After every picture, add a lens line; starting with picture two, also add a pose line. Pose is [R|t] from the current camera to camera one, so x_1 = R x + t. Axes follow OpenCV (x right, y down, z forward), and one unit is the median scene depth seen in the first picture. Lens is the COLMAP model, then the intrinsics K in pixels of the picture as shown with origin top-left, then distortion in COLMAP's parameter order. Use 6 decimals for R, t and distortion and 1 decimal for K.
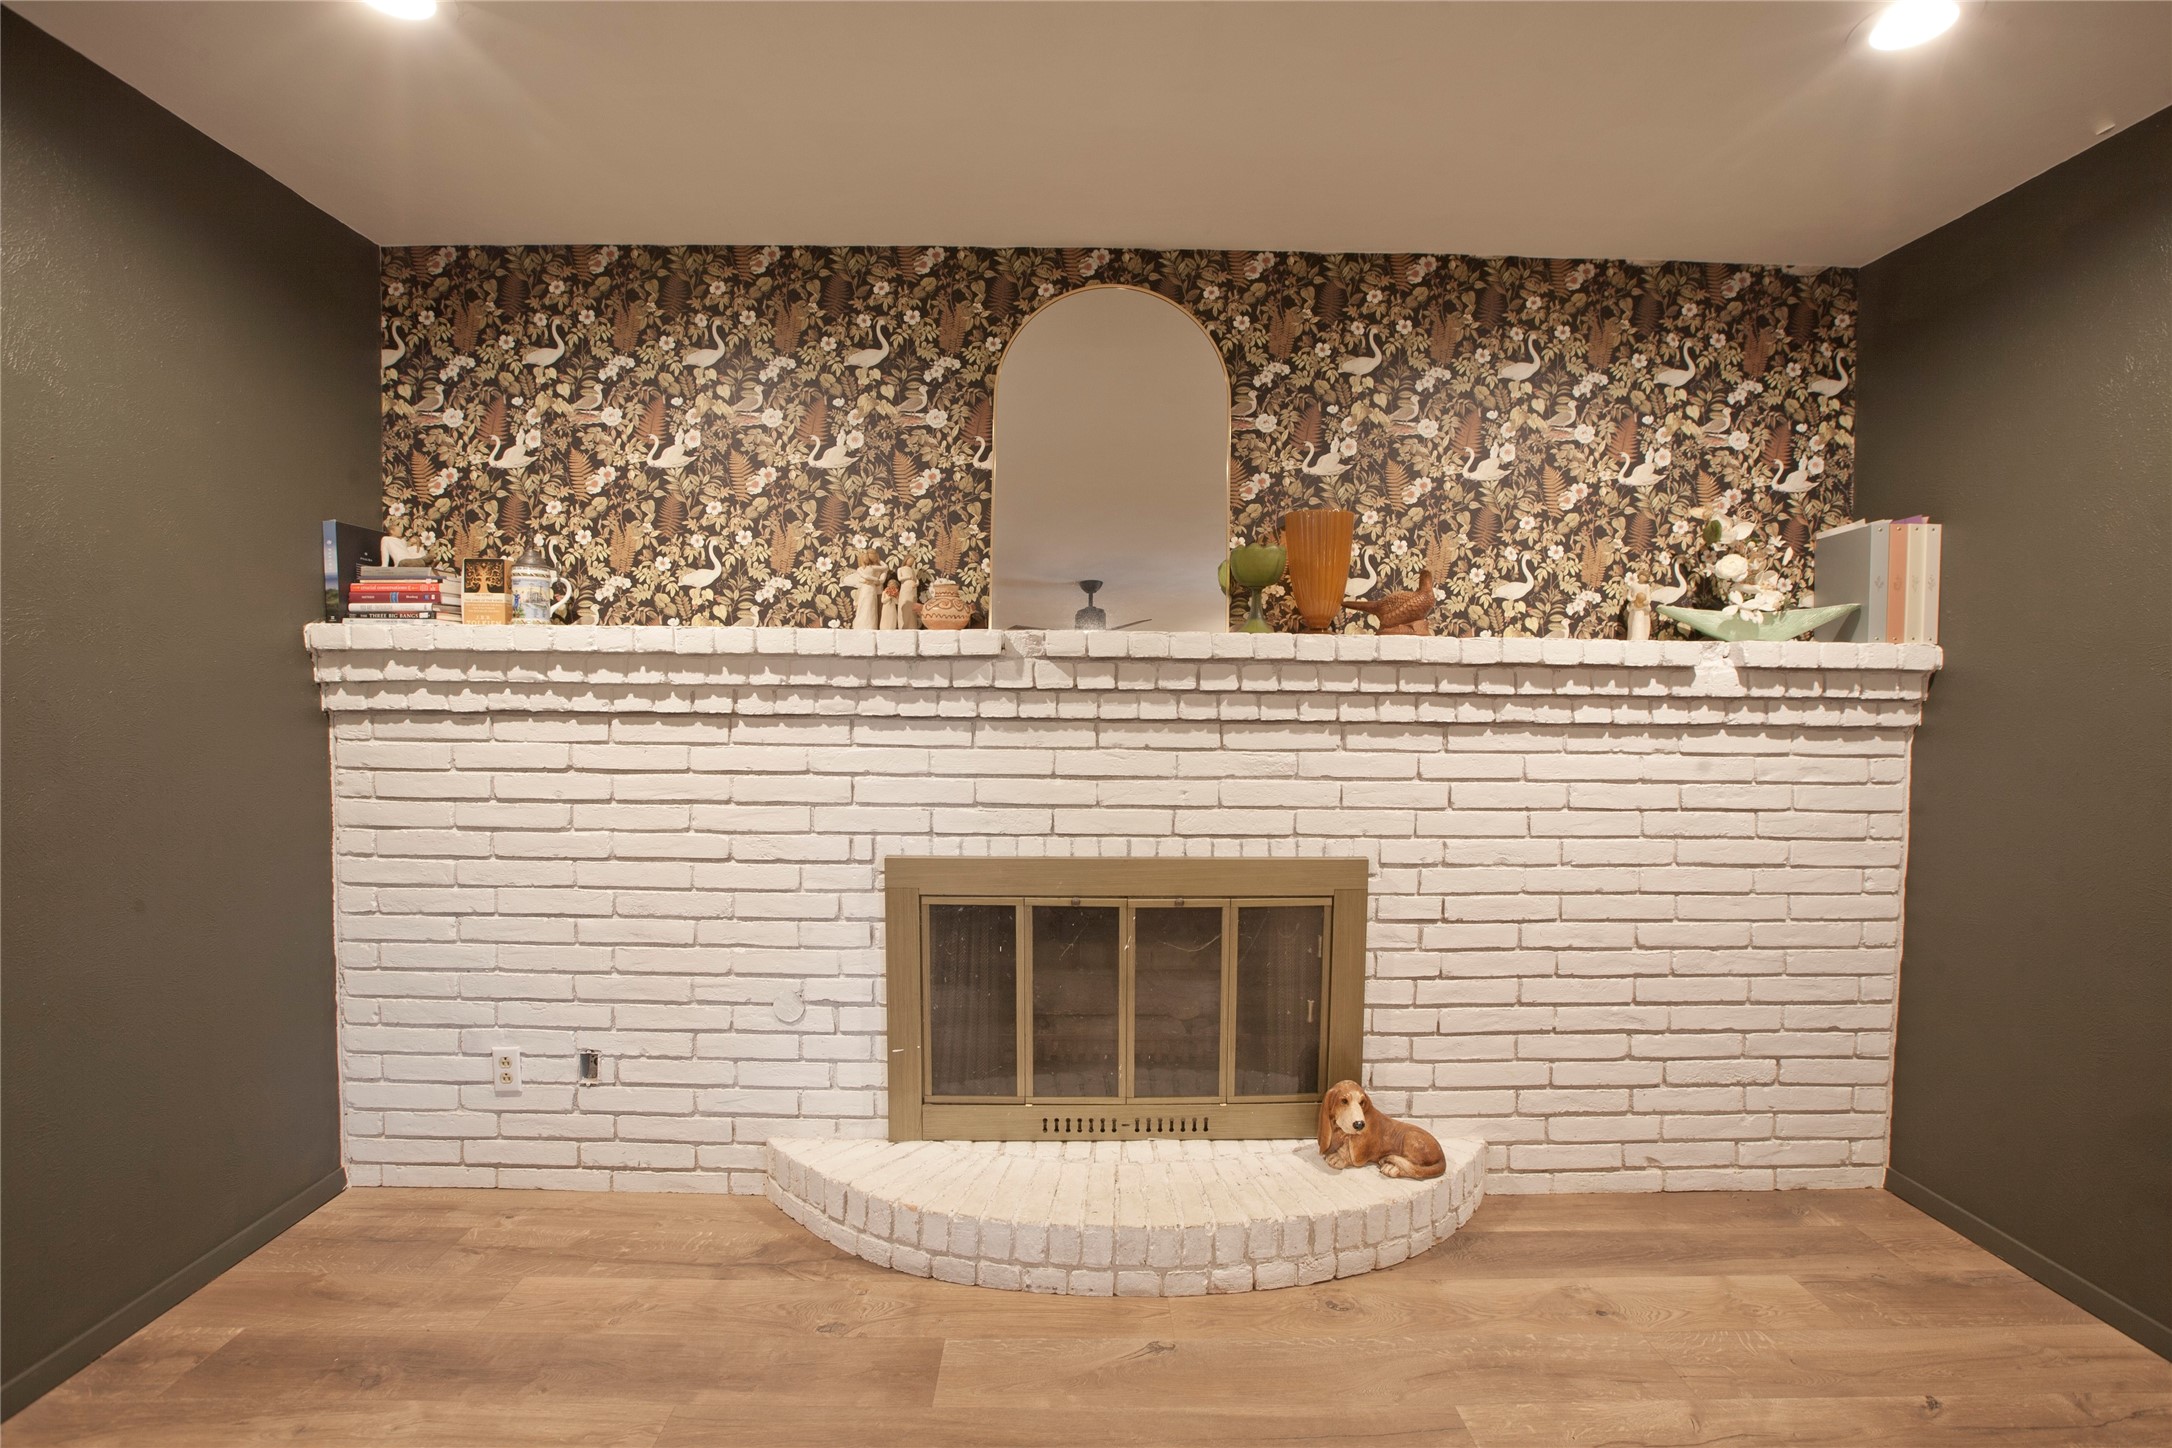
lens RADIAL K [[996.4, 0, 1085.5], [0, 996.4, 720.1], [0, 0, 1]] dist [-0.023788, -0.000114]
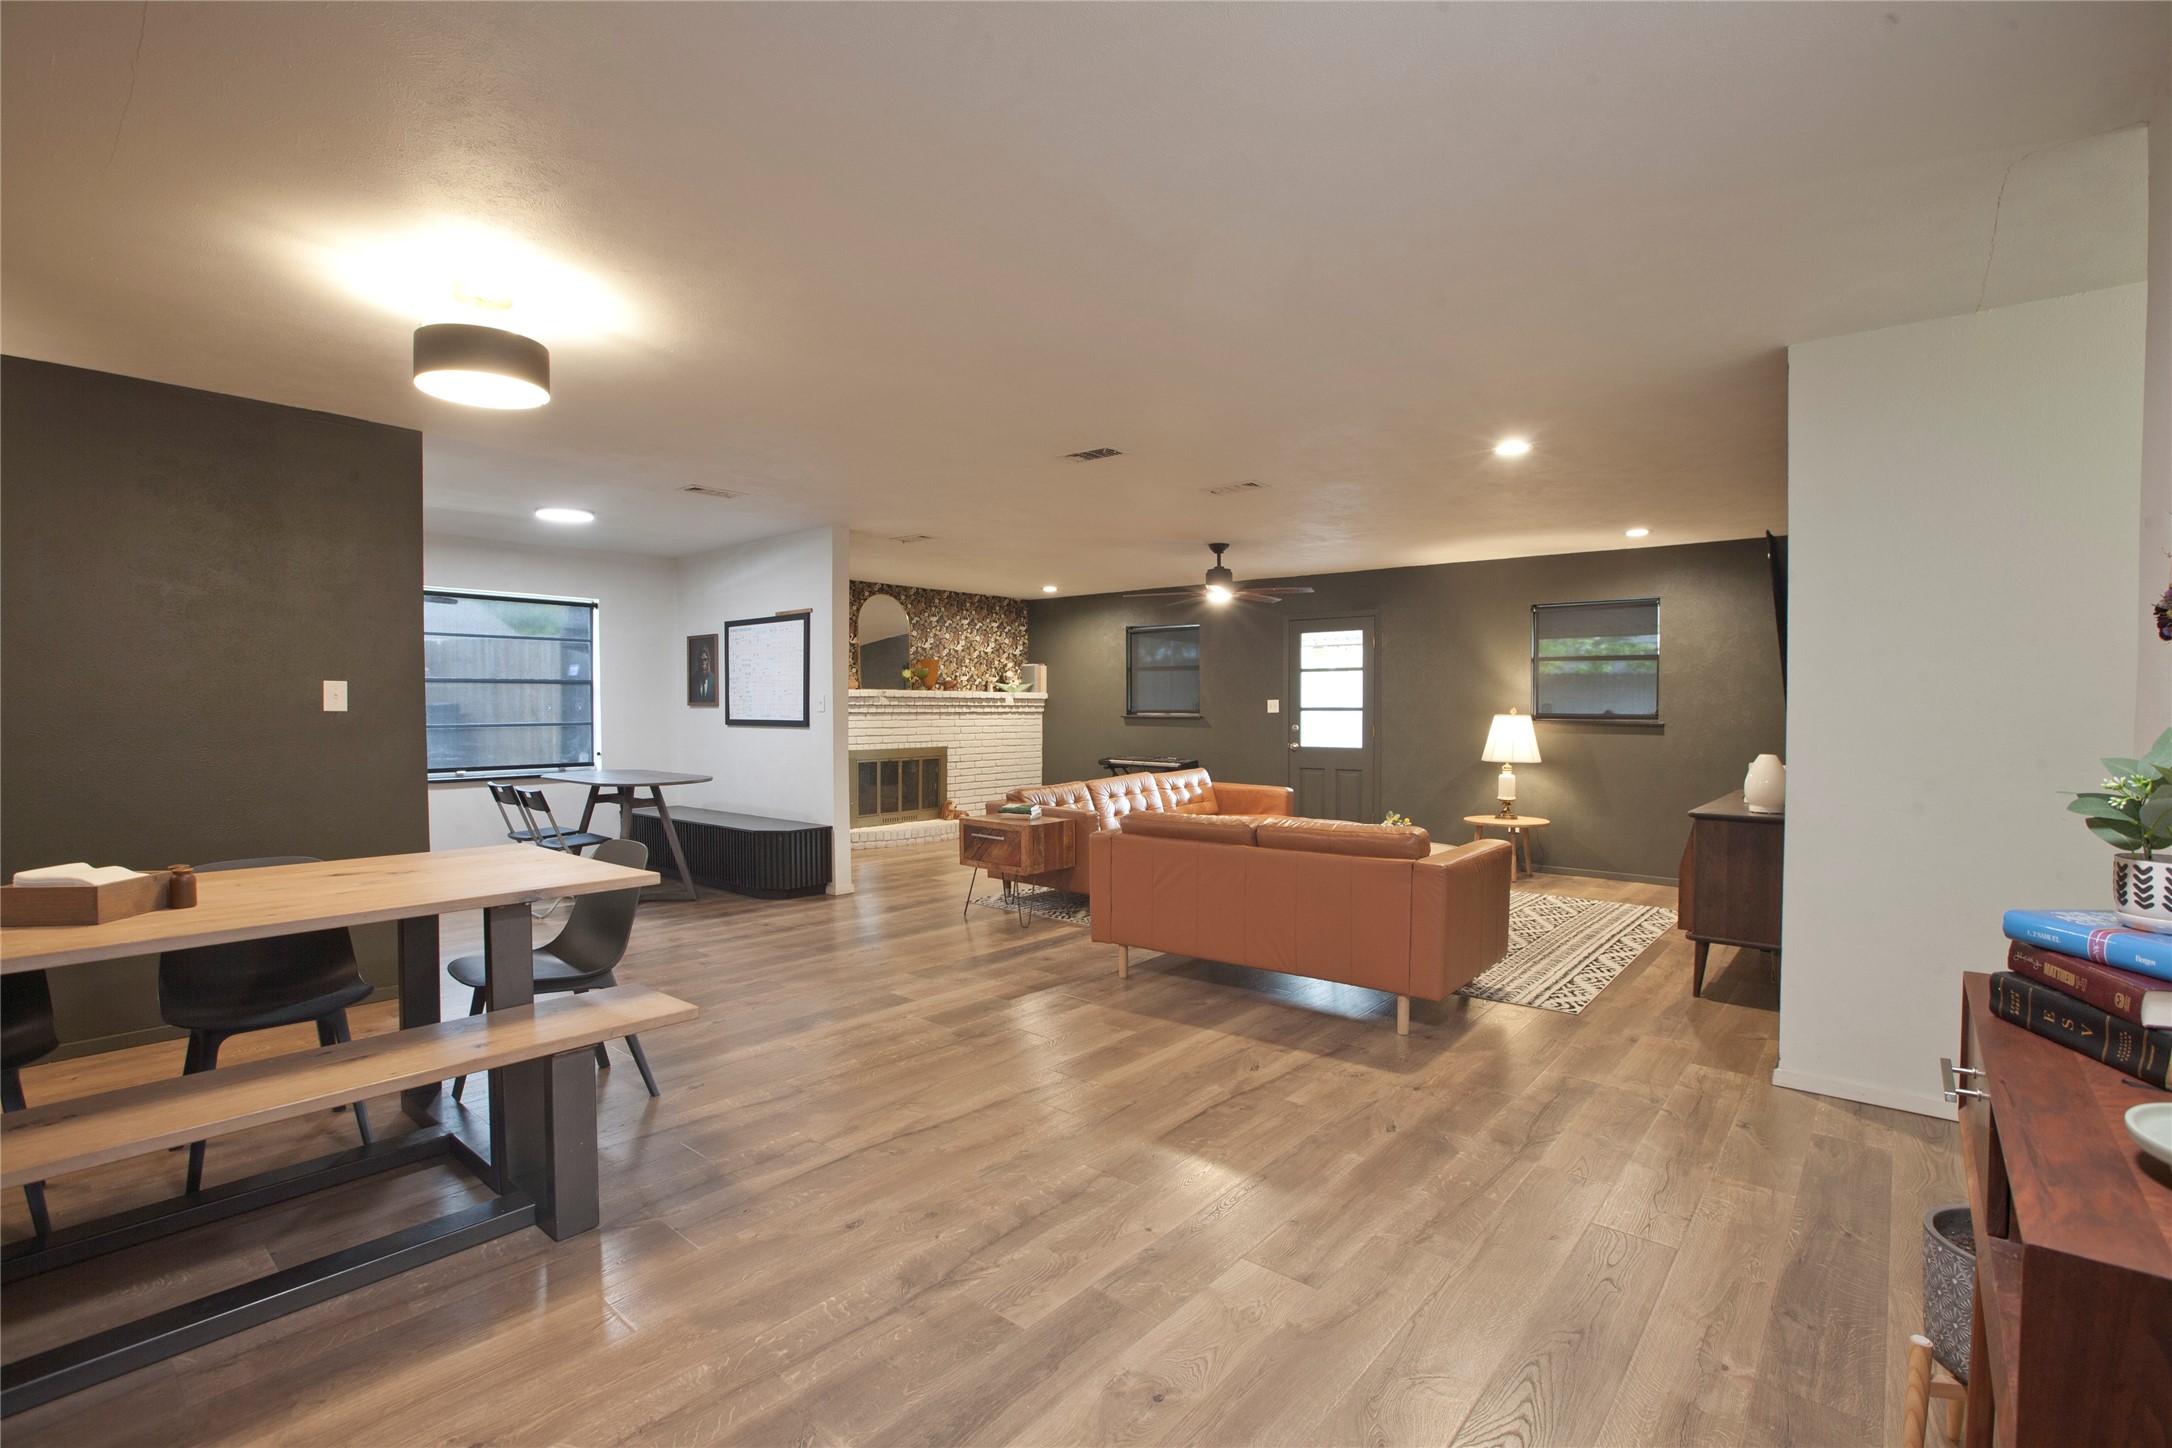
lens RADIAL K [[996.4, 0, 1089.4], [0, 996.4, 725.1], [0, 0, 1]] dist [-0.023788, -0.000114]
pose [[0.660235, -0.023708, 0.750684, -2.315449], [0.032678, 0.999462, 0.002824, 0.059605], [-0.750347, 0.022667, 0.660655, -2.055117]]
